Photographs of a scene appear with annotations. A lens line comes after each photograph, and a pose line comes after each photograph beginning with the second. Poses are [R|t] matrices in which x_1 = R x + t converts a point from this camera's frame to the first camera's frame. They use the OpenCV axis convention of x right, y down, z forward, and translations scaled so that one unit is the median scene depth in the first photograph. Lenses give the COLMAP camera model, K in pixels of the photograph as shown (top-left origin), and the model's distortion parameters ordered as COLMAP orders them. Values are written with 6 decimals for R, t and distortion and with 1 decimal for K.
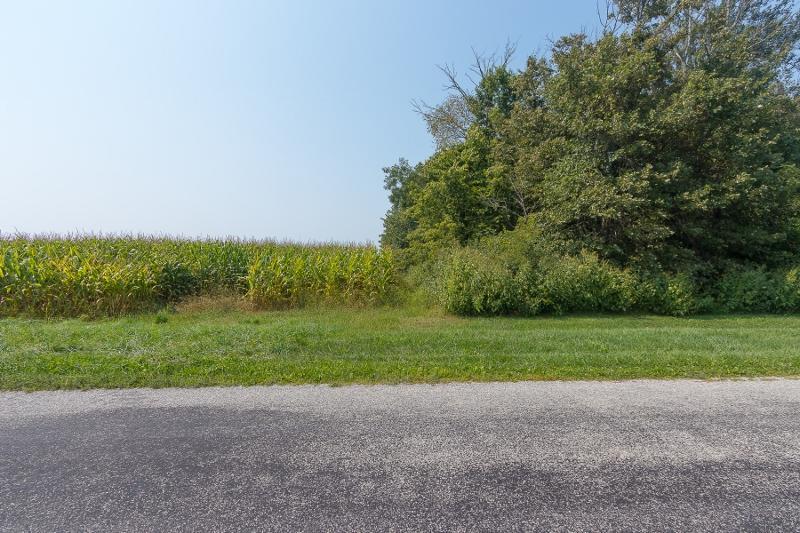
lens RADIAL K [[364.1, 0, 397.2], [0, 364.1, 267.2], [0, 0, 1]] dist [0.005343, -0.001917]
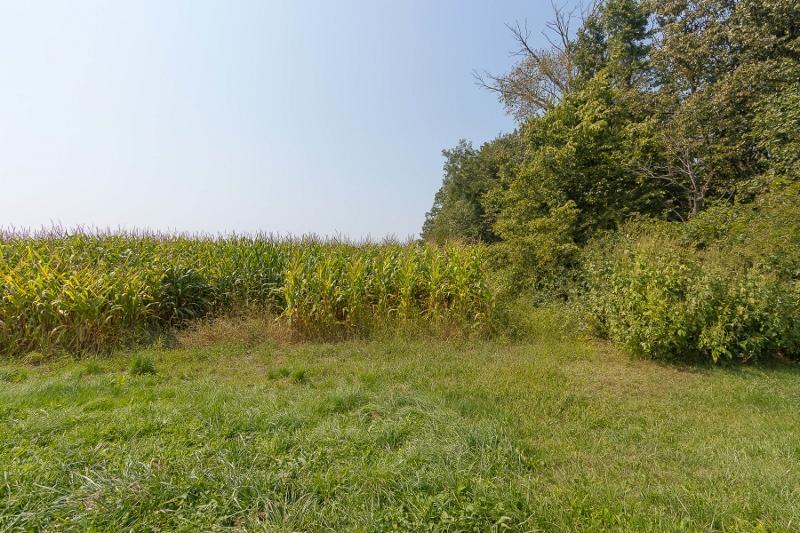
lens RADIAL K [[364.1, 0, 388.4], [0, 364.1, 271.1], [0, 0, 1]] dist [0.005343, -0.001917]
pose [[0.993987, -0.008149, -0.109192, -0.154399], [0.007641, 0.999958, -0.005068, -0.001510], [0.109229, 0.004203, 0.994008, 0.376790]]
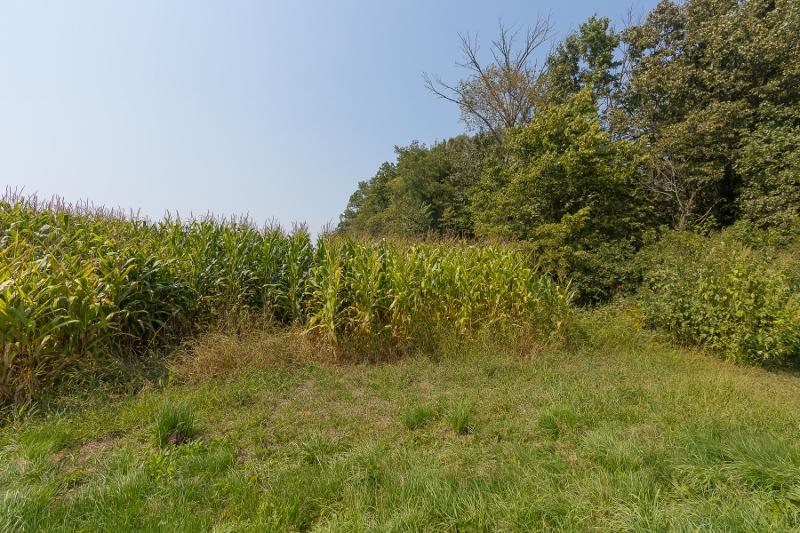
lens RADIAL K [[364.1, 0, 399.1], [0, 364.1, 274.5], [0, 0, 1]] dist [0.005343, -0.001917]
pose [[0.978968, 0.020520, 0.202977, -0.423371], [-0.019064, 0.999777, -0.009125, 0.005504], [-0.203119, 0.005063, 0.979141, 0.522065]]
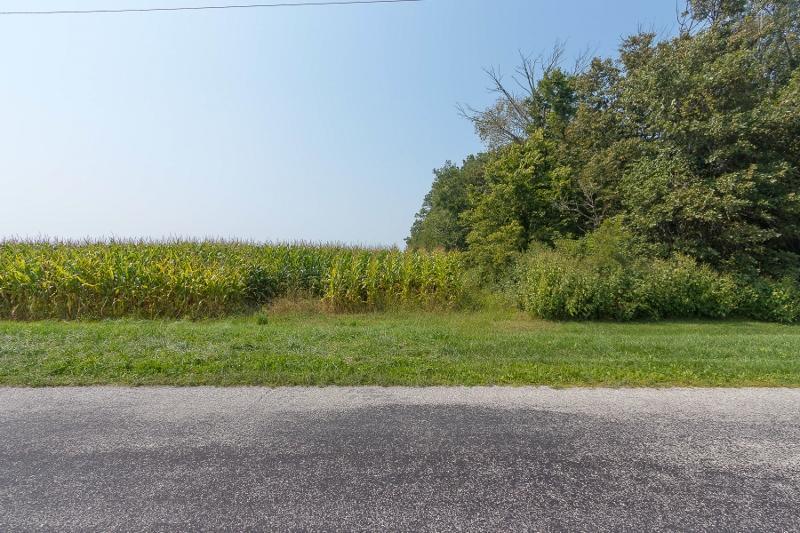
lens RADIAL K [[364.1, 0, 394.0], [0, 364.1, 264.9], [0, 0, 1]] dist [0.005343, -0.001917]
pose [[0.998181, 0.001138, -0.060277, -0.169346], [-0.001966, 0.999904, -0.013685, -0.001662], [0.060256, 0.013778, 0.998088, -0.016189]]
